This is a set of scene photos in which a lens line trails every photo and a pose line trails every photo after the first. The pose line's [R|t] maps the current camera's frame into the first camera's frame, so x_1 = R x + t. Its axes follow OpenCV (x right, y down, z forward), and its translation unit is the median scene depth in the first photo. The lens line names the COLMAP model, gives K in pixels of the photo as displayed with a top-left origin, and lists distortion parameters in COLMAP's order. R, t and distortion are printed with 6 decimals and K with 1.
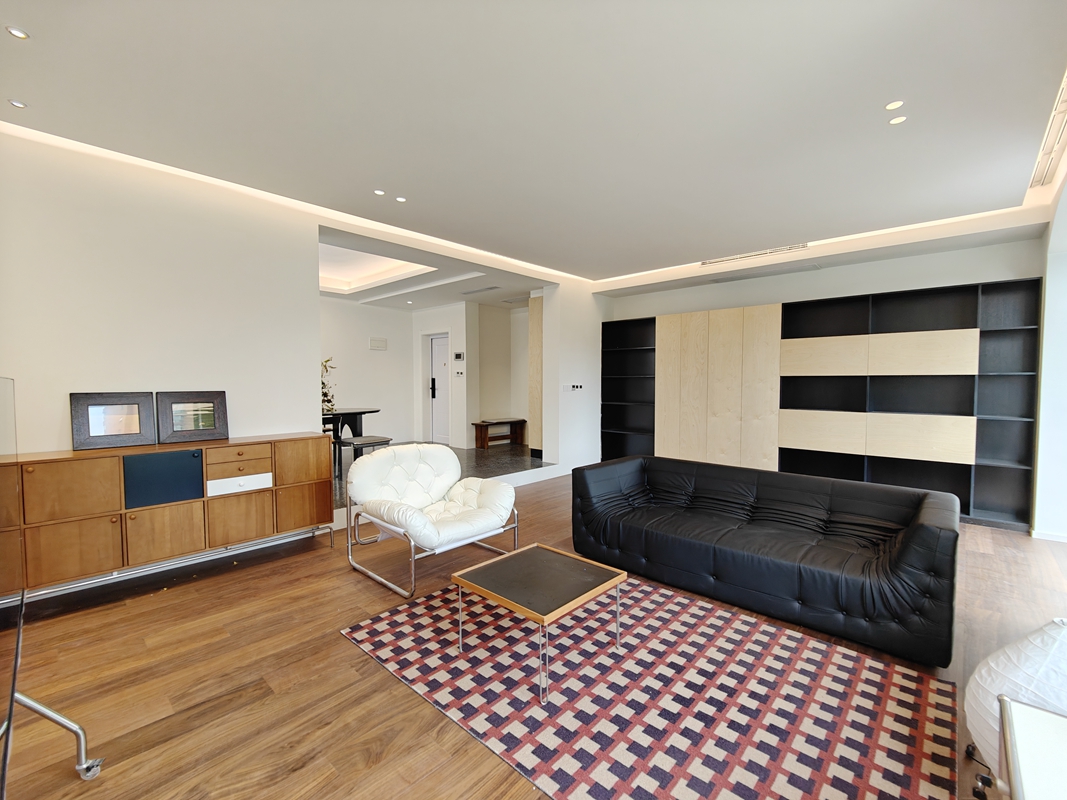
lens RADIAL K [[467.4, 0, 537.4], [0, 467.4, 402.4], [0, 0, 1]] dist [0.010637, -0.000434]
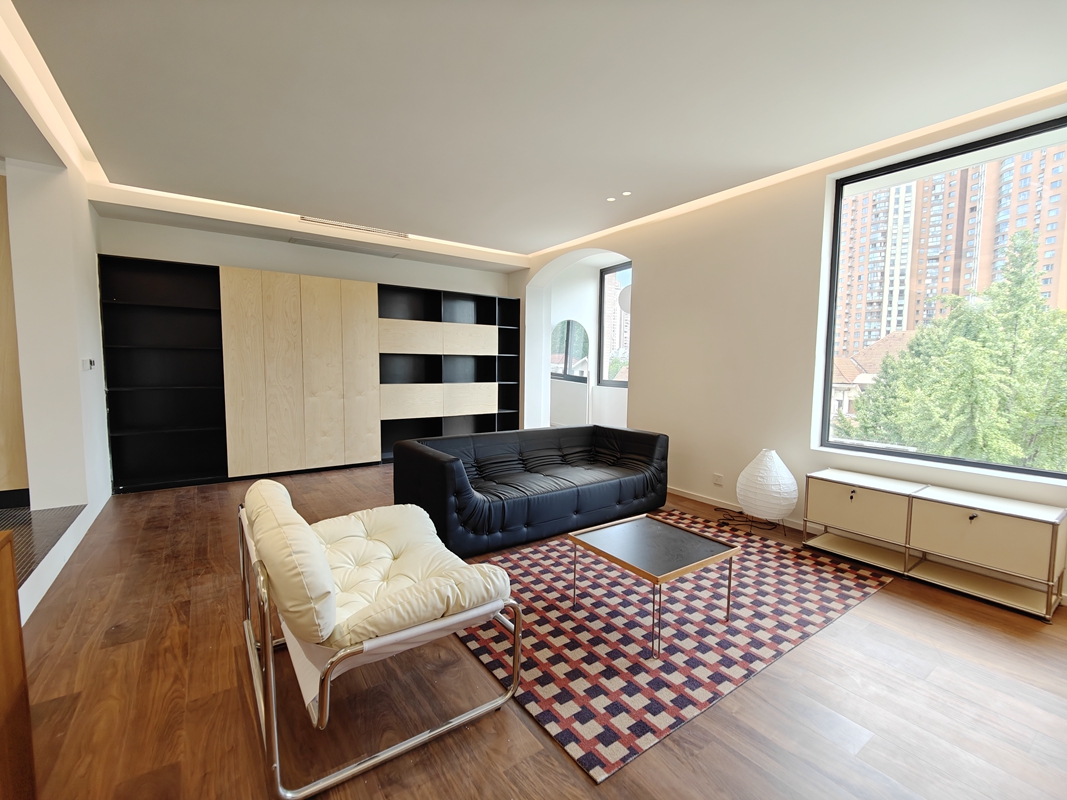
lens RADIAL K [[467.4, 0, 537.4], [0, 467.4, 402.4], [0, 0, 1]] dist [0.010637, -0.000434]
pose [[0.213686, -0.081756, 0.973475, -0.690291], [0.034029, 0.996510, 0.076221, -0.020439], [-0.976310, 0.016839, 0.215722, 0.672522]]
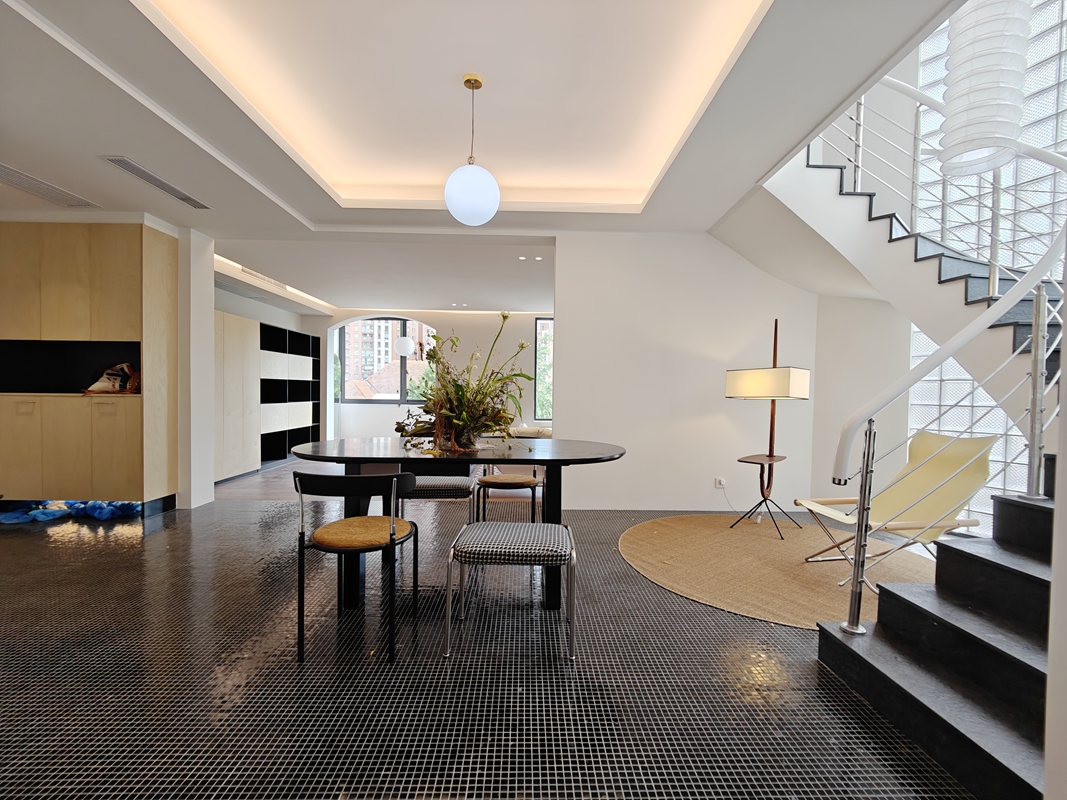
lens RADIAL K [[467.4, 0, 537.4], [0, 467.4, 402.4], [0, 0, 1]] dist [0.010637, -0.000434]
pose [[-0.693485, -0.030778, 0.719813, -1.441029], [0.017735, 0.998055, 0.059761, -0.084100], [-0.720253, 0.054209, -0.691590, 2.110578]]
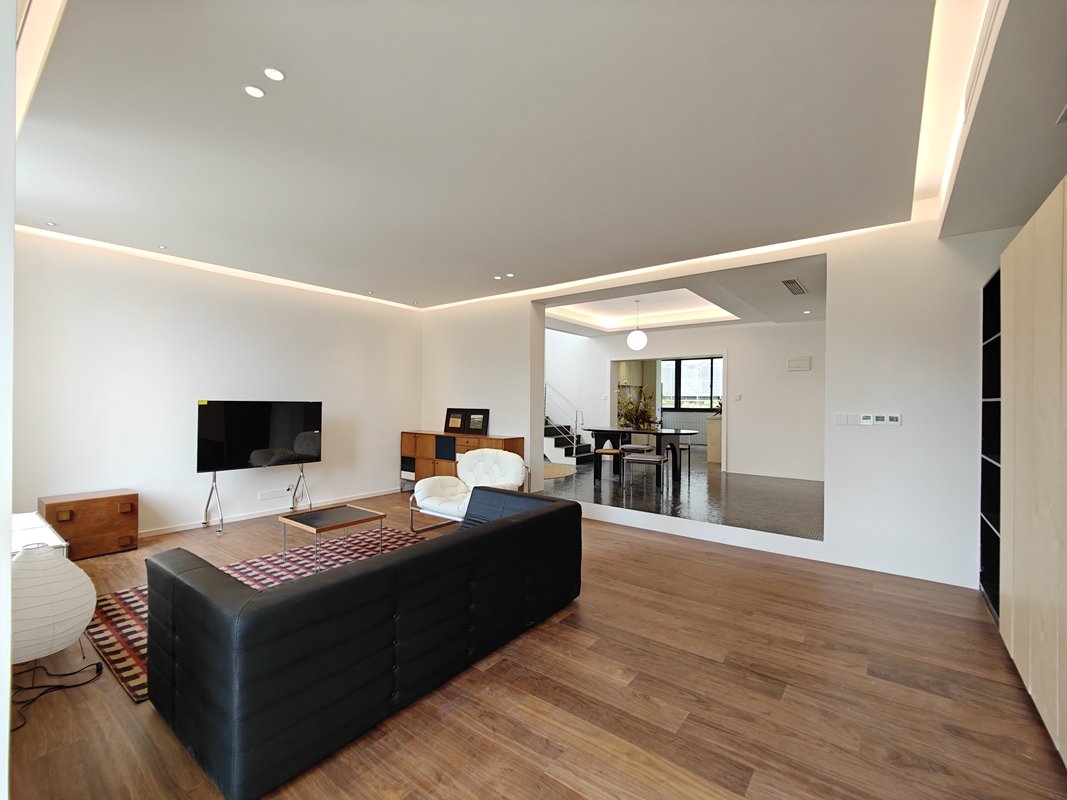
lens RADIAL K [[467.4, 0, 537.4], [0, 467.4, 402.4], [0, 0, 1]] dist [0.010637, -0.000434]
pose [[0.093689, 0.003003, -0.995597, 1.184874], [-0.052826, 0.998602, -0.001959, -0.057538], [0.994199, 0.052777, 0.093716, 1.033636]]
